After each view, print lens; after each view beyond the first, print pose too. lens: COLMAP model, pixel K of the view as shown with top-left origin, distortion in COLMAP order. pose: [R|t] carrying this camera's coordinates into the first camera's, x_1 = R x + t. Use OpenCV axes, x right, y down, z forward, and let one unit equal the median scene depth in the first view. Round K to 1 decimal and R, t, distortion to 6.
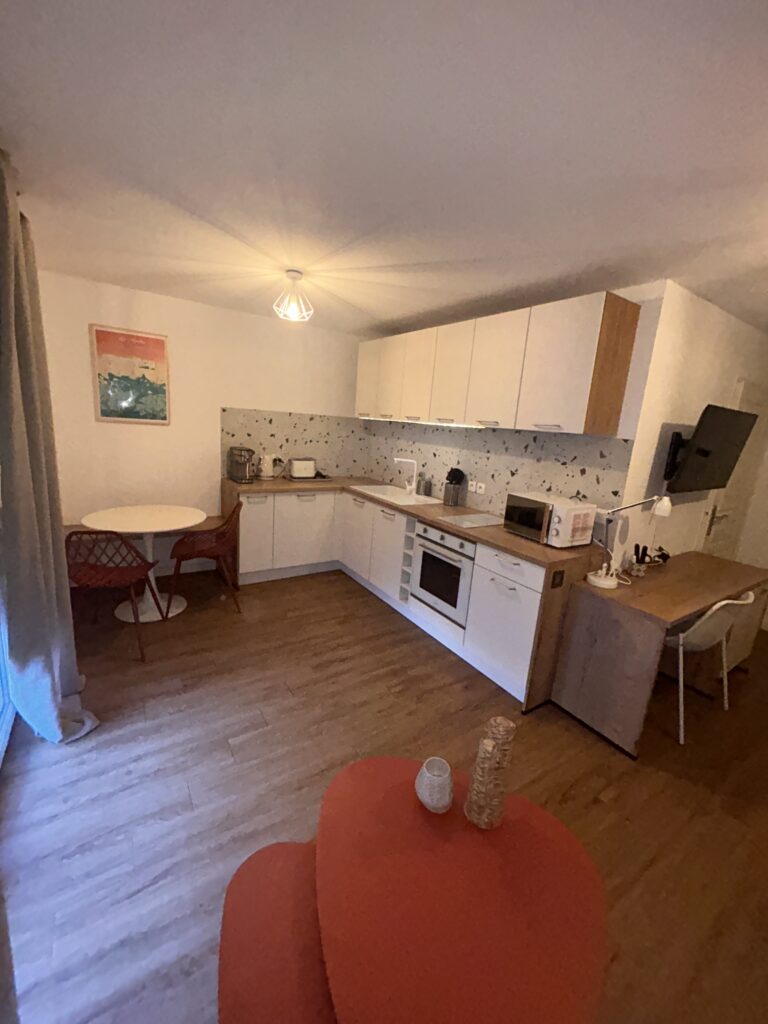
lens RADIAL K [[413.8, 0, 385.7], [0, 413.8, 509.2], [0, 0, 1]] dist [0.004422, 0.000153]
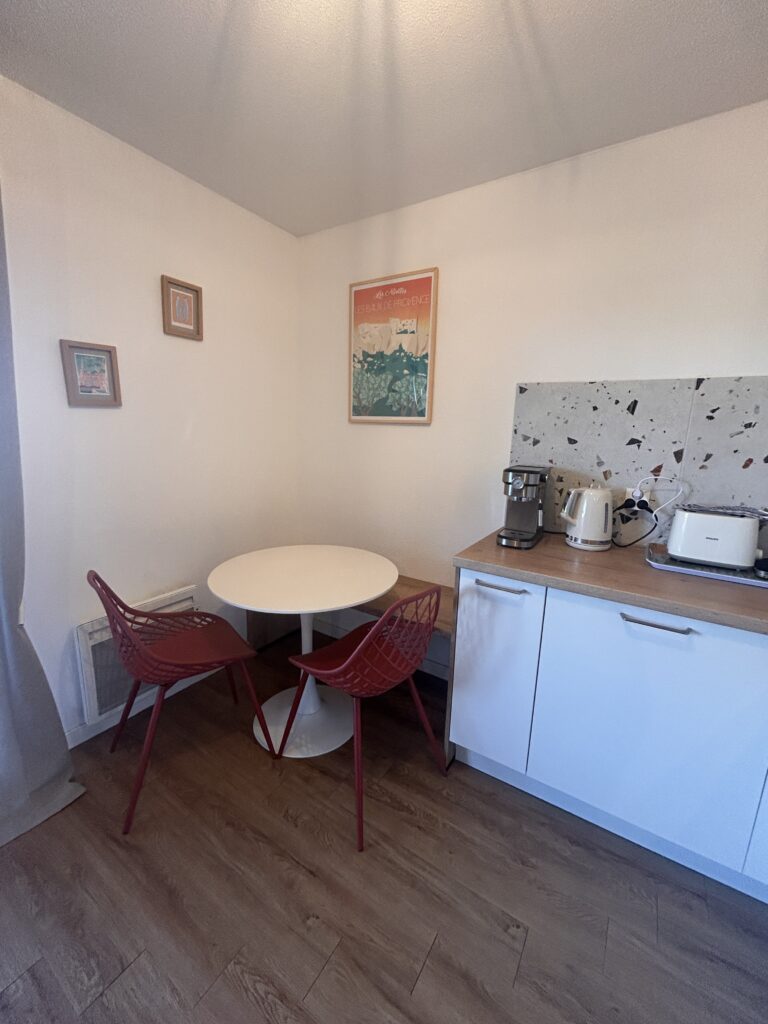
lens RADIAL K [[413.8, 0, 386.2], [0, 413.8, 512.3], [0, 0, 1]] dist [0.004422, 0.000153]
pose [[0.411886, 0.119928, -0.903309, -0.003266], [-0.189913, 0.980831, 0.043624, -0.104872], [0.891226, 0.153582, 0.426766, 0.784424]]
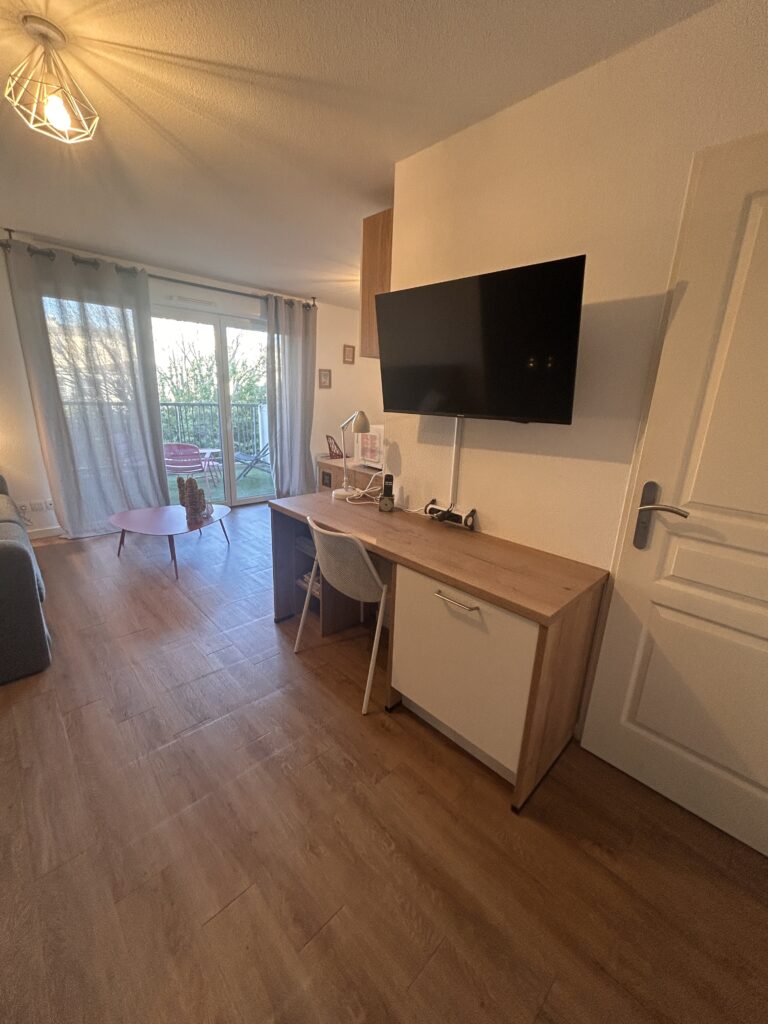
lens RADIAL K [[413.8, 0, 382.8], [0, 413.8, 513.5], [0, 0, 1]] dist [0.004422, 0.000153]
pose [[0.187436, 0.201709, -0.961344, 1.145273], [-0.222739, 0.961923, 0.158402, 0.029274], [0.956690, 0.184439, 0.225227, 0.600760]]
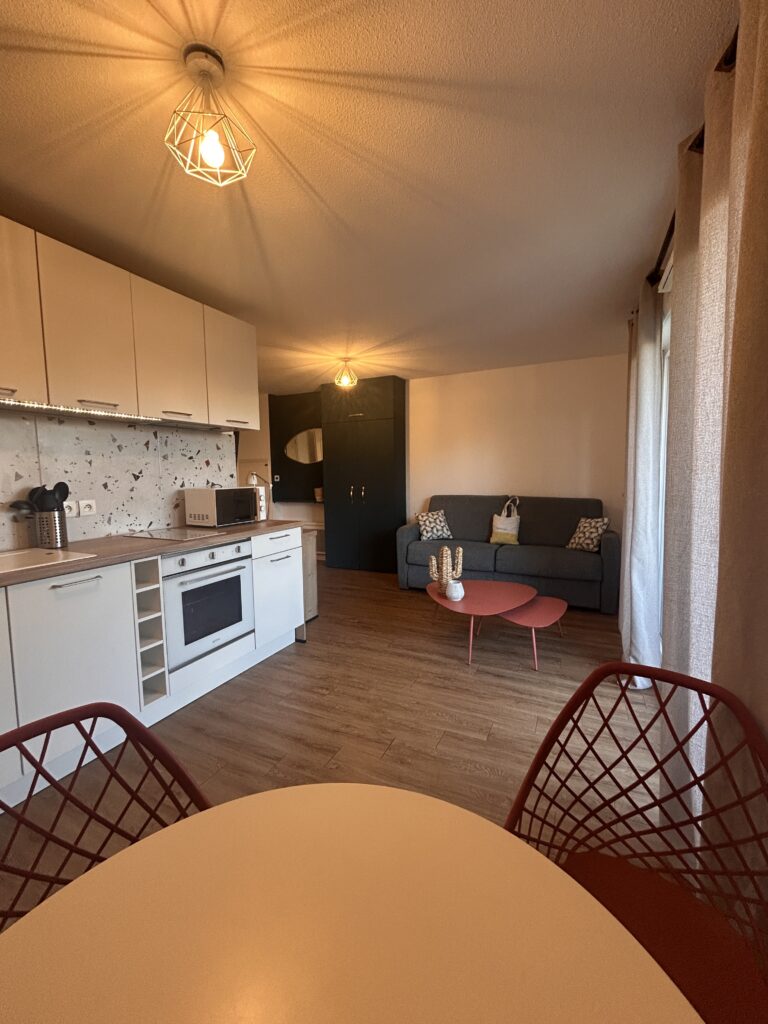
lens RADIAL K [[413.8, 0, 388.5], [0, 413.8, 508.2], [0, 0, 1]] dist [0.004422, 0.000153]
pose [[-0.520211, -0.143277, 0.841934, -0.609405], [0.153207, 0.954179, 0.257041, -0.150338], [-0.840184, 0.262705, -0.474423, 0.918843]]
